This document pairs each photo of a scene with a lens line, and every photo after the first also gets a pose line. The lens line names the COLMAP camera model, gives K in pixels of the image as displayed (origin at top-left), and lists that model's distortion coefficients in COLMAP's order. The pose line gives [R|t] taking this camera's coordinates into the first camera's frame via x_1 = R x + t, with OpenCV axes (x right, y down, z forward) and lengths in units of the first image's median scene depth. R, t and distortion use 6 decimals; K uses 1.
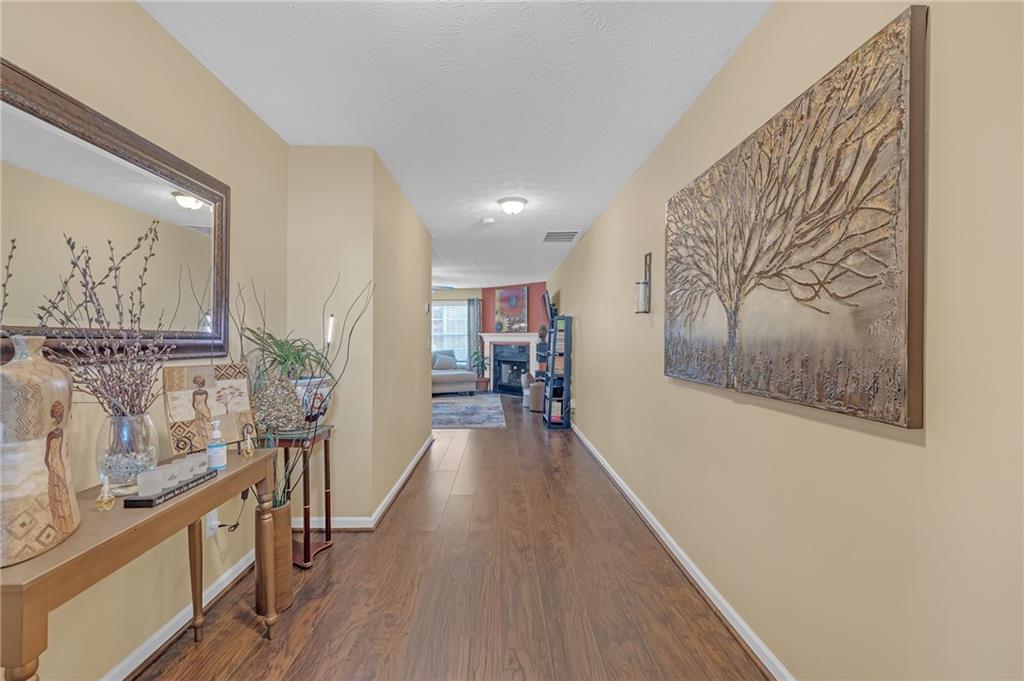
lens RADIAL K [[434.0, 0, 510.6], [0, 434.0, 339.0], [0, 0, 1]] dist [-0.001985, 0.000008]
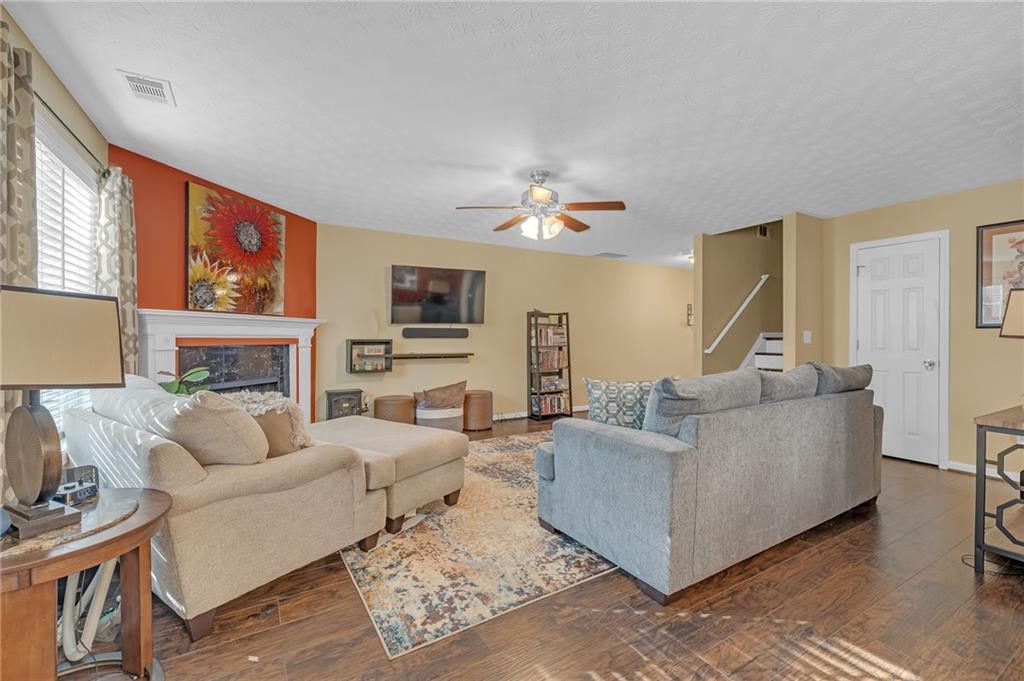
lens RADIAL K [[434.0, 0, 510.6], [0, 434.0, 339.0], [0, 0, 1]] dist [-0.001985, 0.000008]
pose [[-0.491022, -0.004763, 0.871134, -0.439074], [-0.003998, 0.999987, 0.003214, 0.004820], [-0.871138, -0.001905, -0.491034, 0.939743]]
